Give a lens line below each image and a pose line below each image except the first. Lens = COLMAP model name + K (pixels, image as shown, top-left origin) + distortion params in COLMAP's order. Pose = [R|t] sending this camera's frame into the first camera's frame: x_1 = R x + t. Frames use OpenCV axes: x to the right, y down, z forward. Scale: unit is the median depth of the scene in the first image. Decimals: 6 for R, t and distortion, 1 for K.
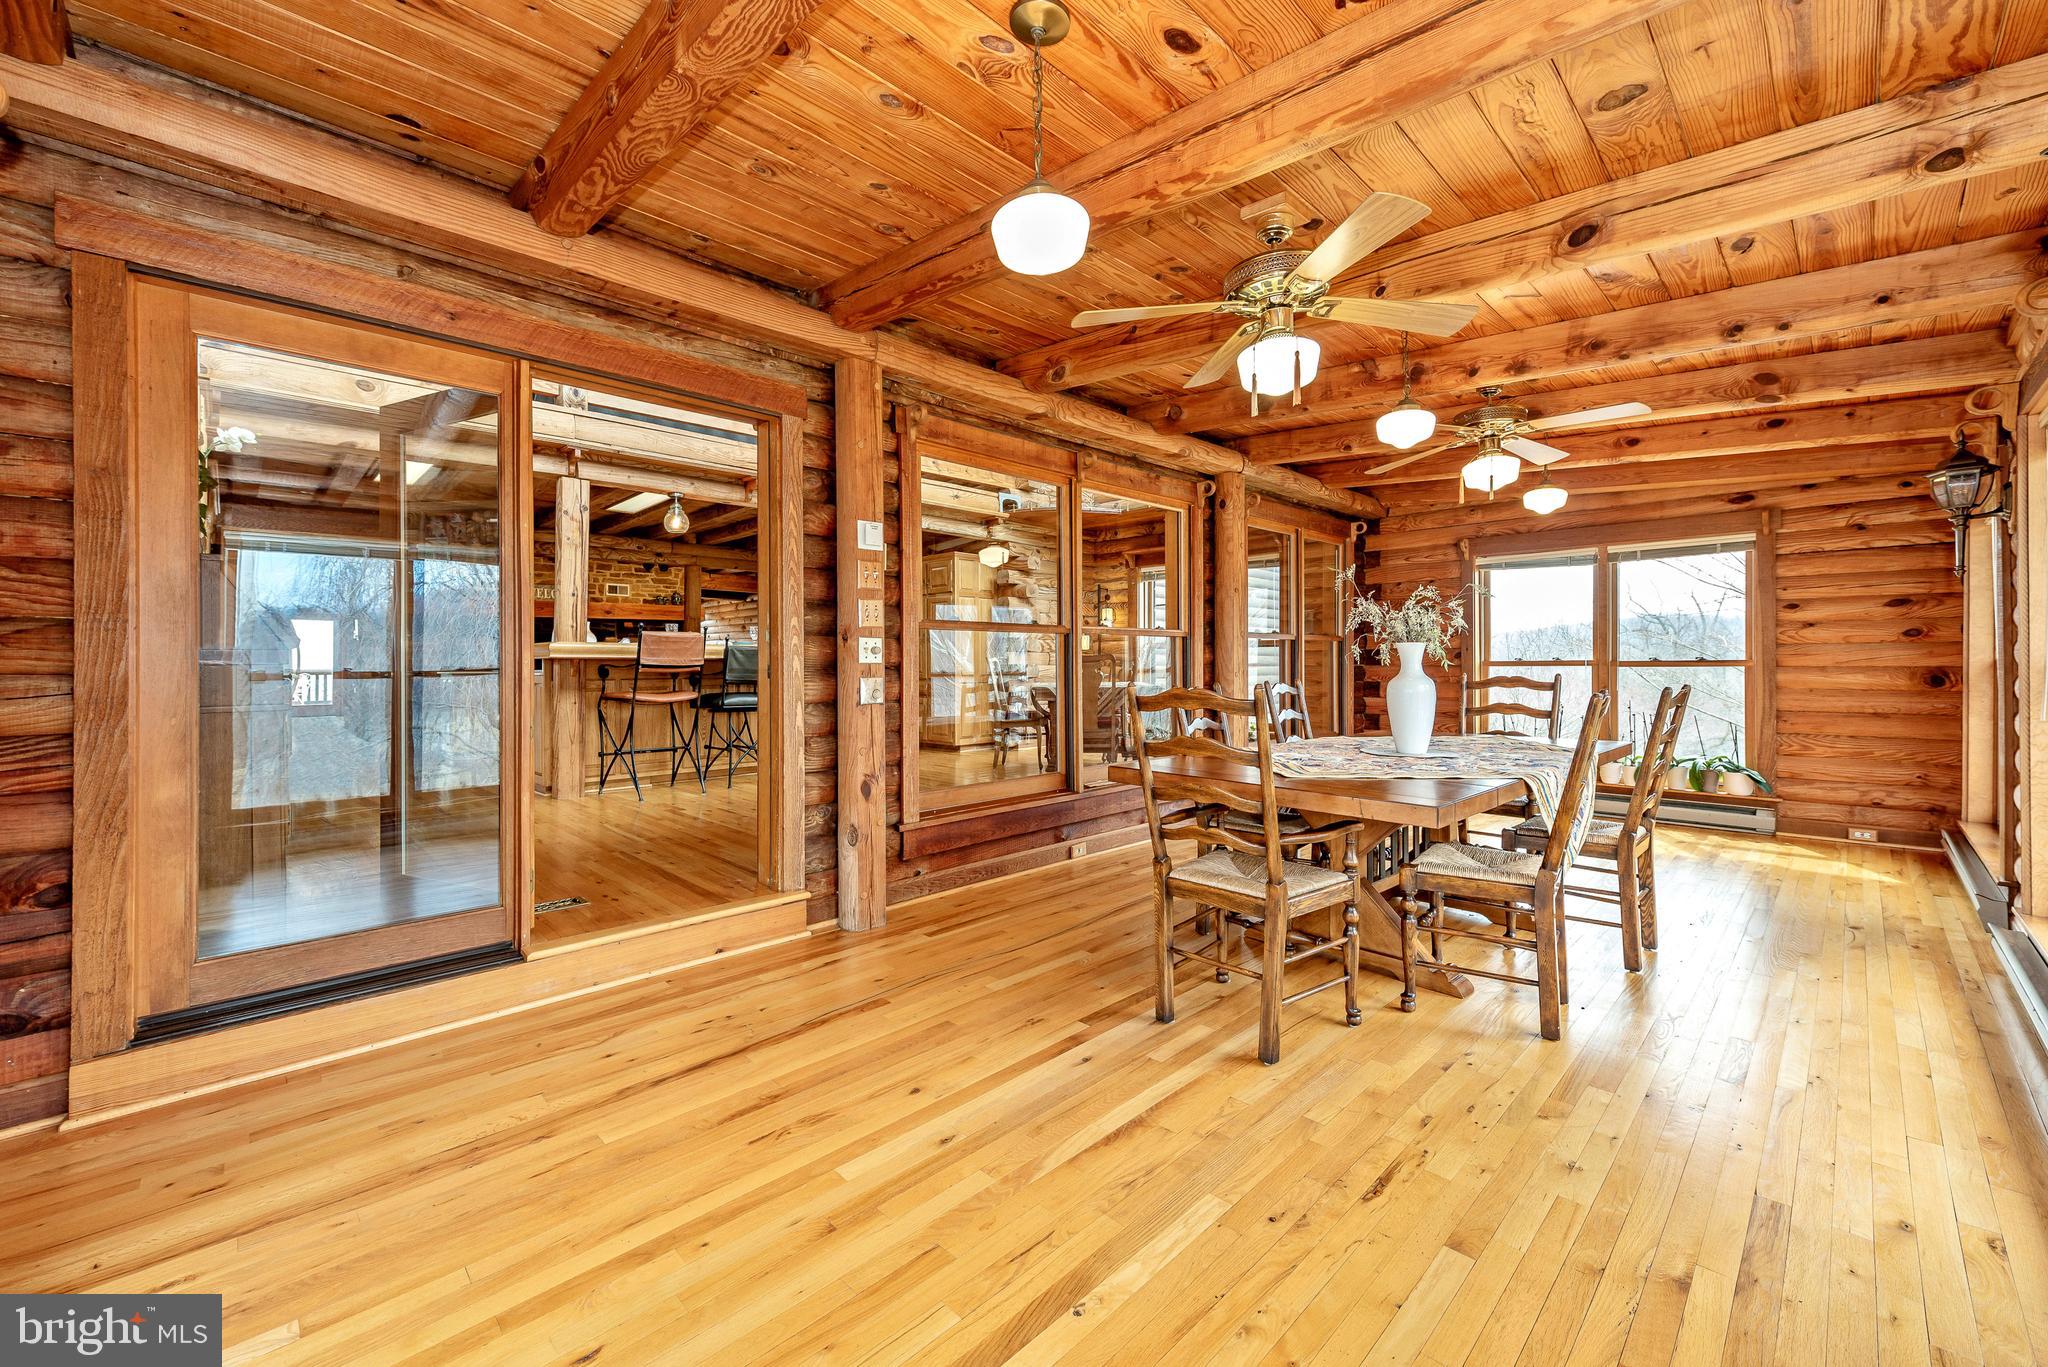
lens RADIAL K [[808.3, 0, 1019.6], [0, 808.3, 672.8], [0, 0, 1]] dist [0.009586, 0.000102]
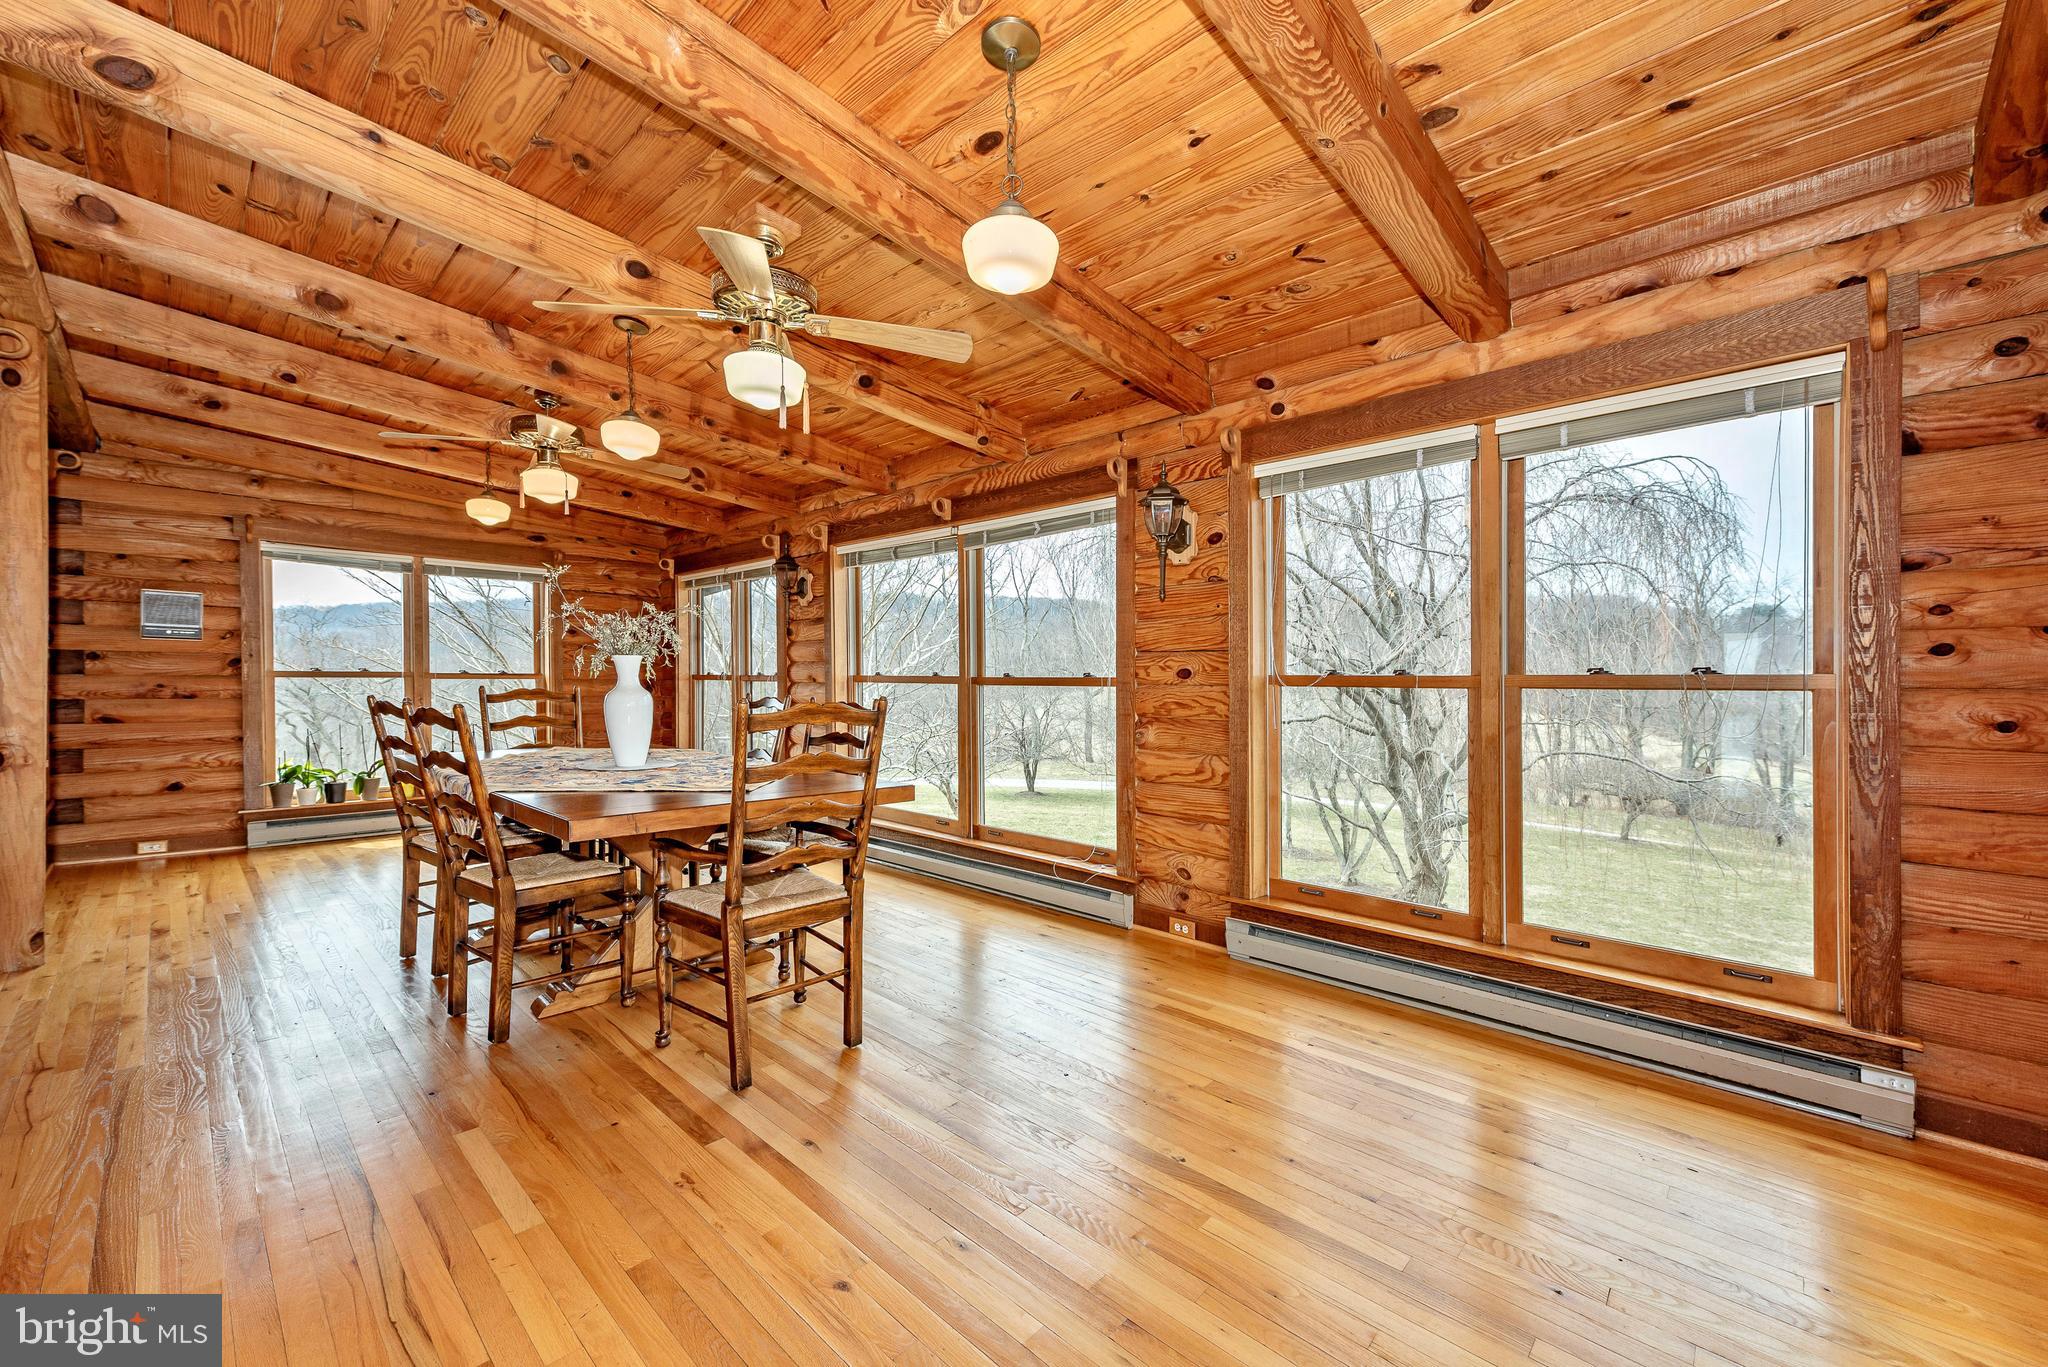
lens RADIAL K [[808.3, 0, 1019.6], [0, 808.3, 679.8], [0, 0, 1]] dist [0.009586, 0.000102]
pose [[-0.035402, 0.001537, 0.999372, -0.541552], [0.002720, 0.999995, -0.001442, -0.004660], [-0.999369, 0.002667, -0.035406, 0.563735]]
